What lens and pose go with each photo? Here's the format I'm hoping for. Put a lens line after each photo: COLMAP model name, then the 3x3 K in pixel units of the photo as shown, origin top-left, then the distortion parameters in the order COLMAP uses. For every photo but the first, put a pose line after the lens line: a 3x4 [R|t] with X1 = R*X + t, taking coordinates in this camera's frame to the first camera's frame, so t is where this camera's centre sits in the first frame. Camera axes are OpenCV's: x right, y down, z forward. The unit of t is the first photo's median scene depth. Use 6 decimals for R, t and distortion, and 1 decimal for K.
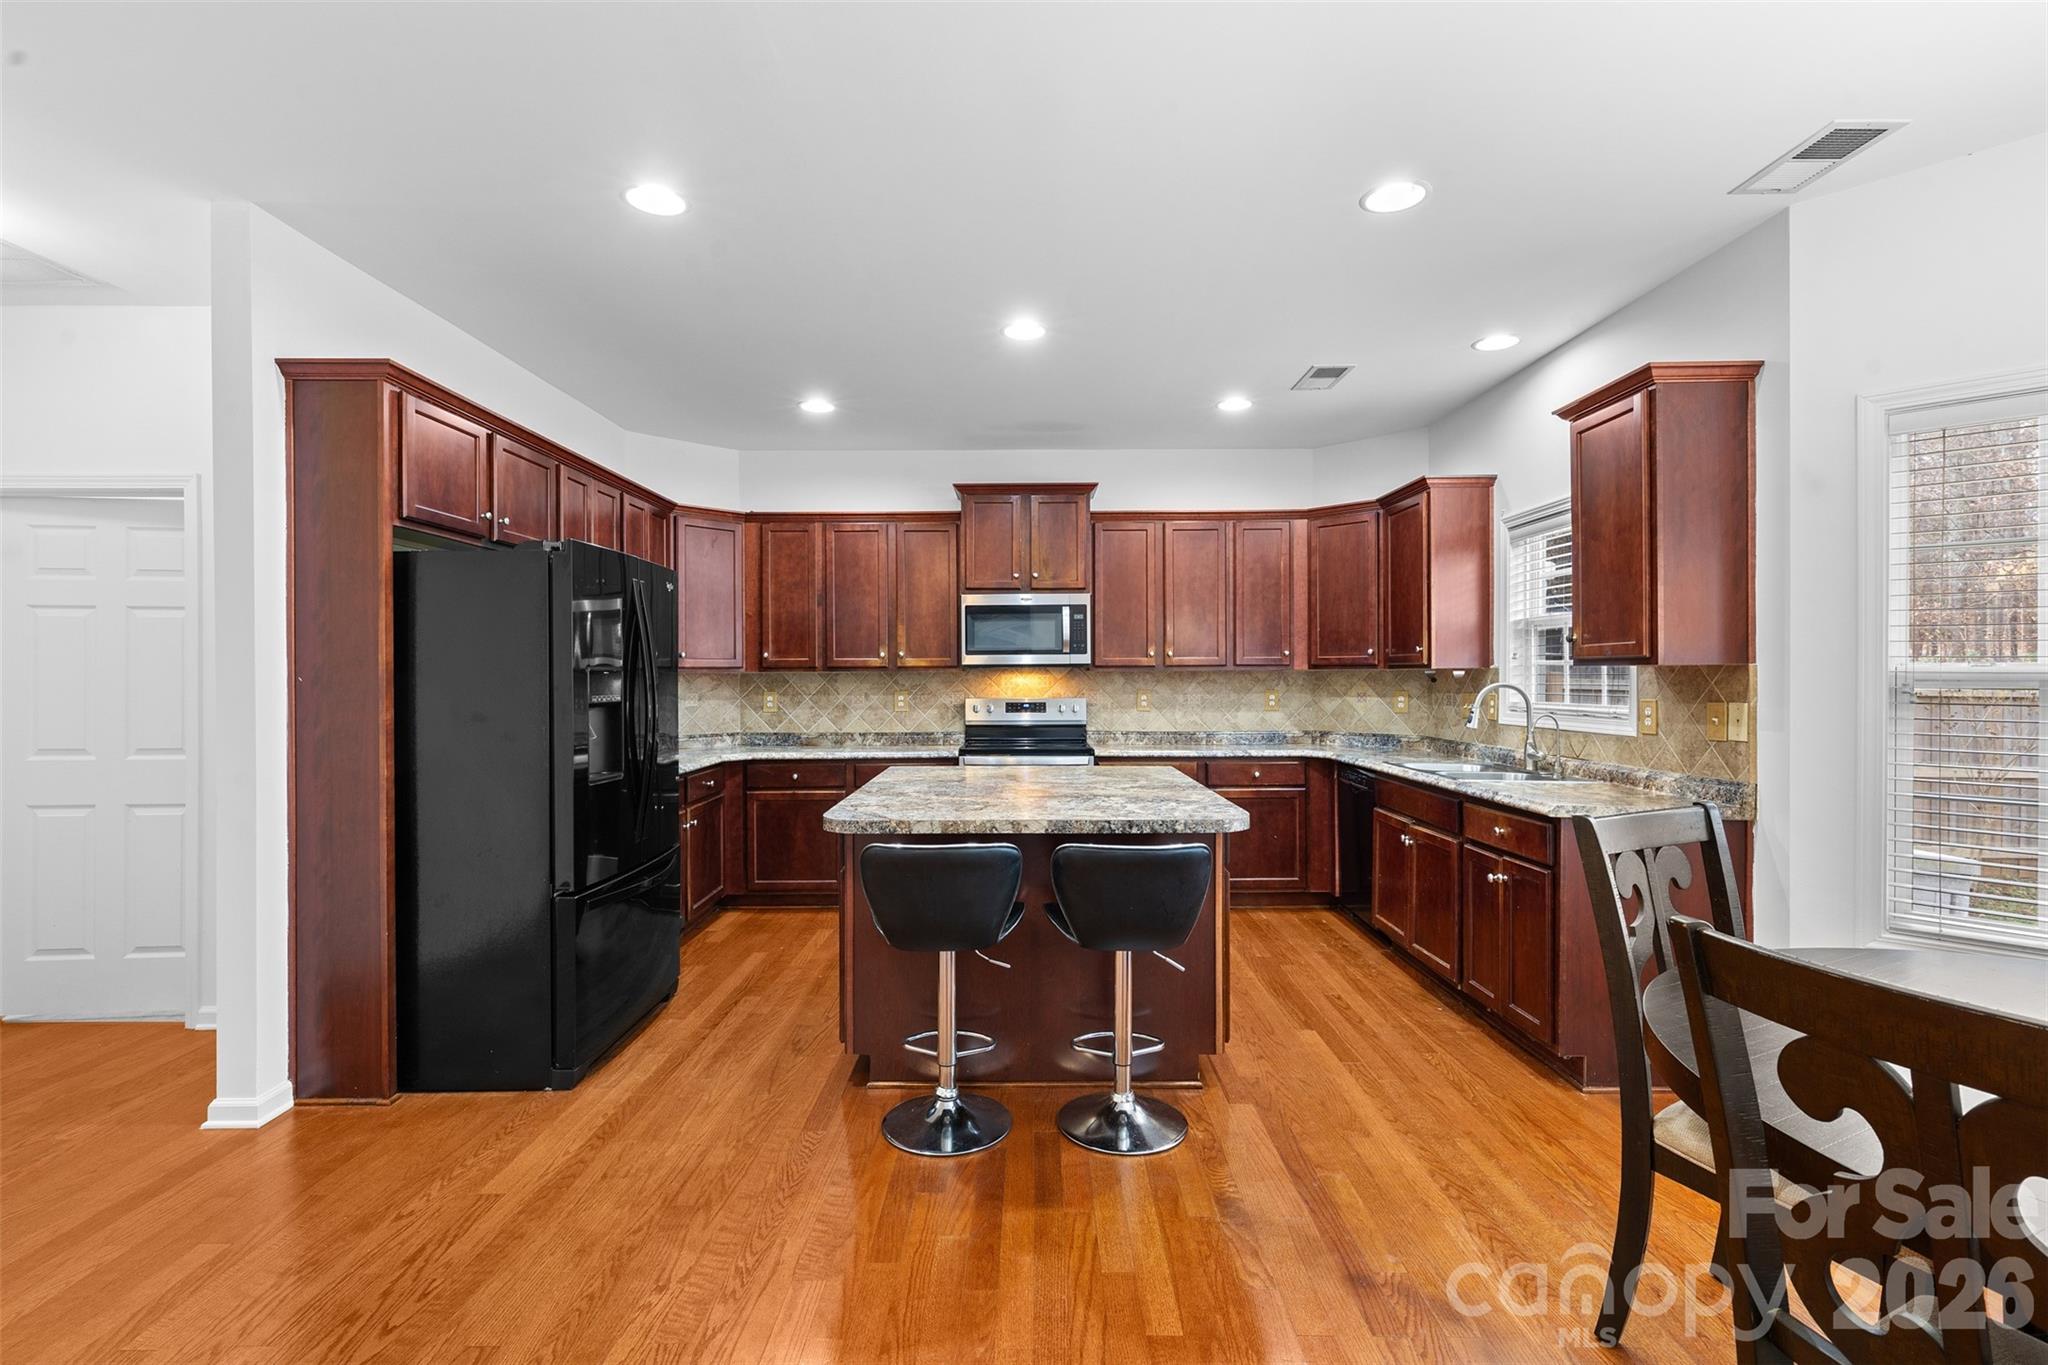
lens RADIAL K [[920.1, 0, 1025.3], [0, 920.1, 678.5], [0, 0, 1]] dist [0.007426, -0.000341]
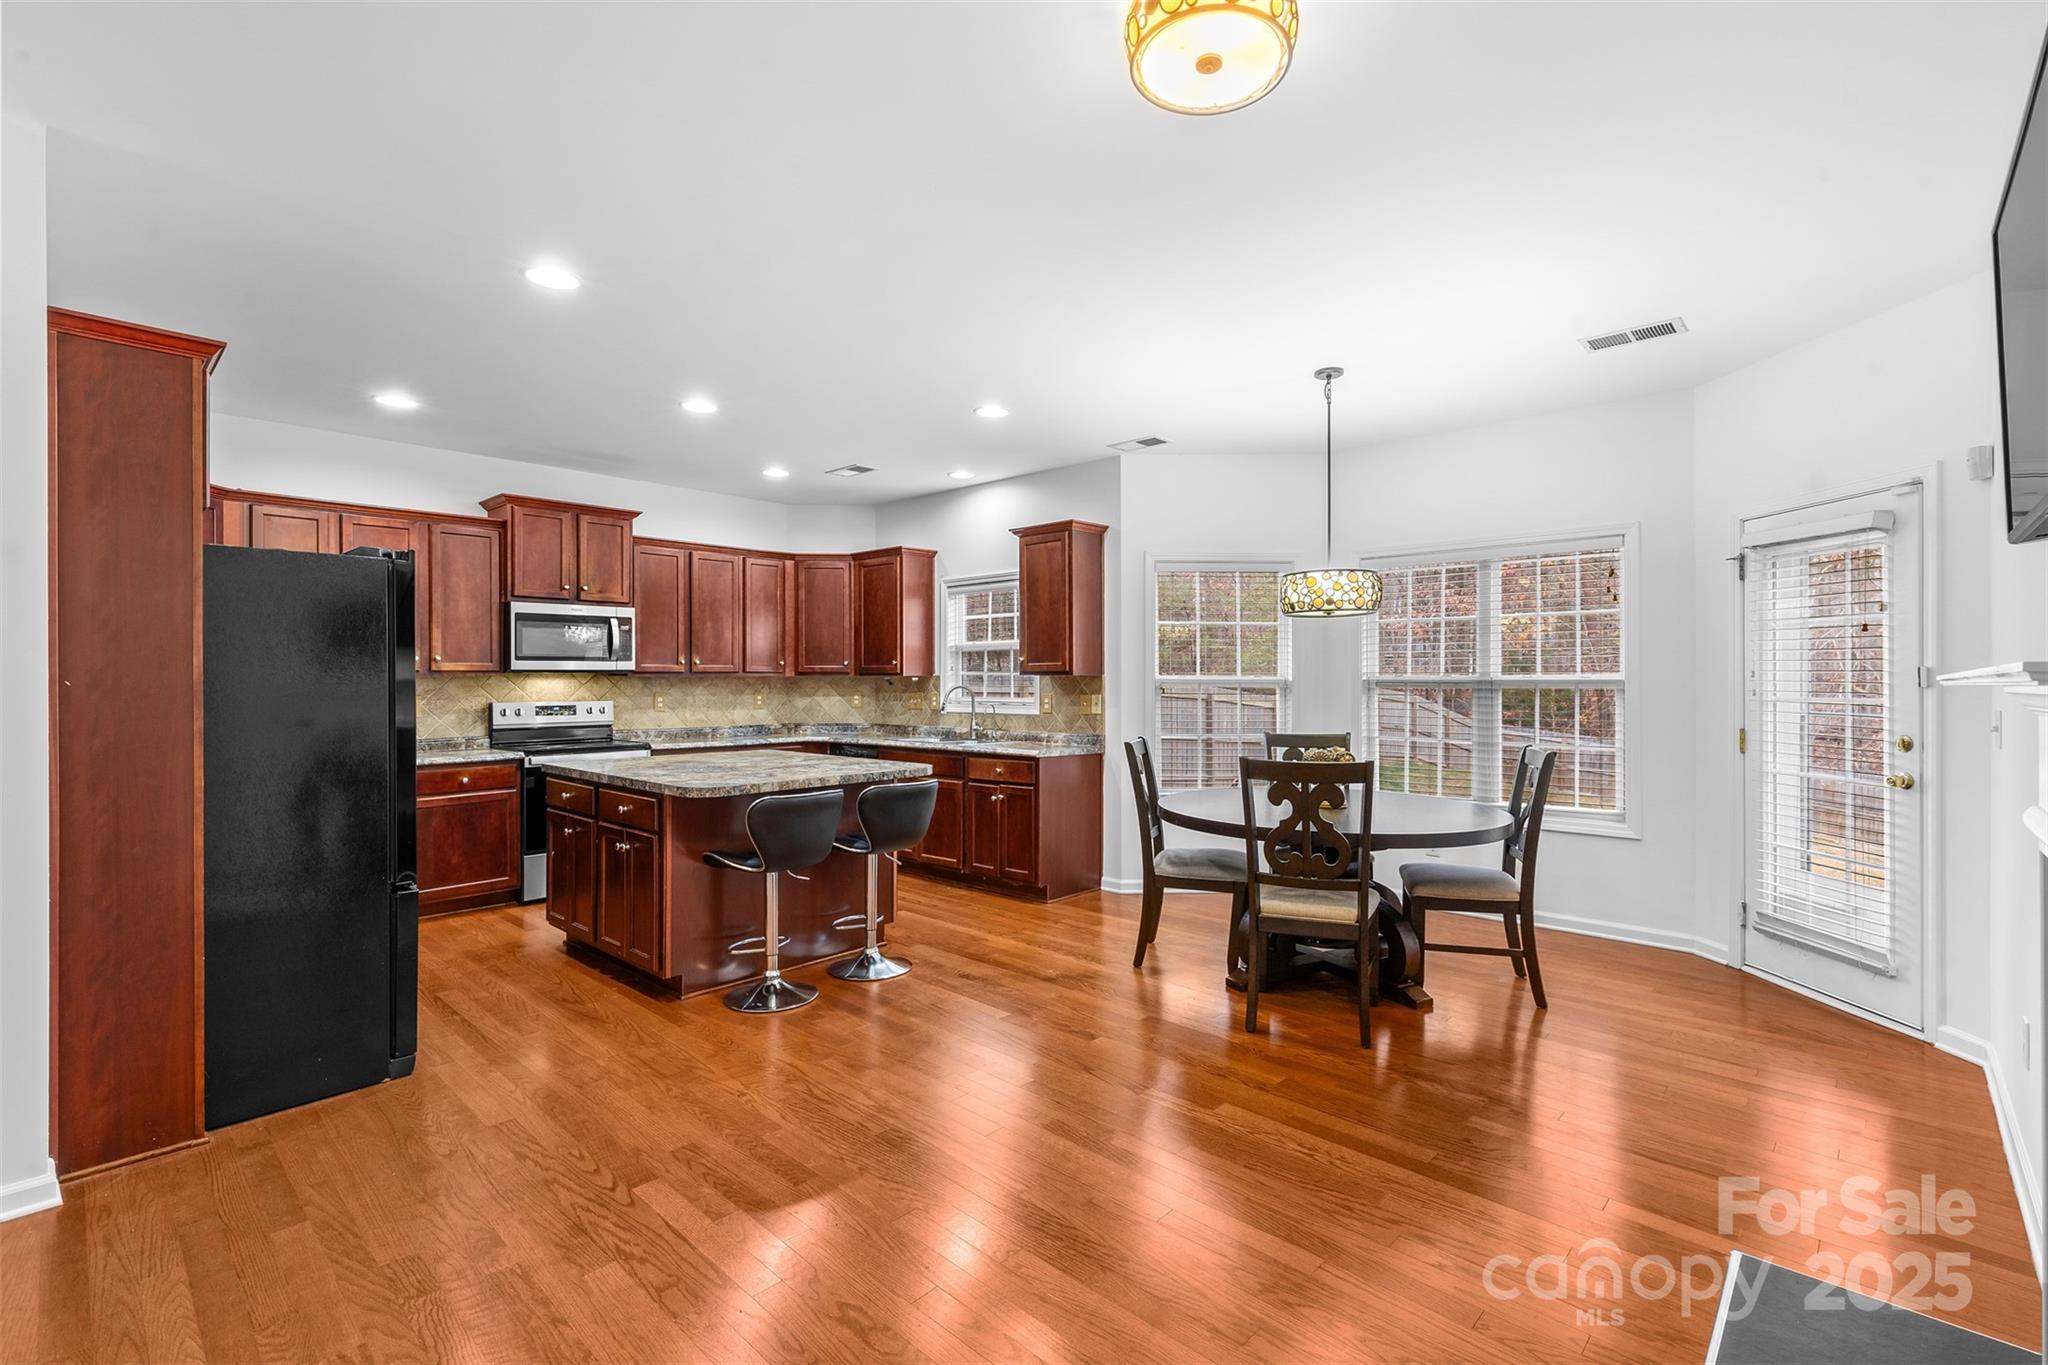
lens RADIAL K [[907.5, 0, 1024.0], [0, 907.5, 682.5], [0, 0, 1]] dist [0.015163, -0.000019]
pose [[0.682394, -0.000021, 0.730984, -0.514903], [0.000824, 0.999999, -0.000741, 0.001031], [-0.730984, 0.001108, 0.682394, -0.146266]]
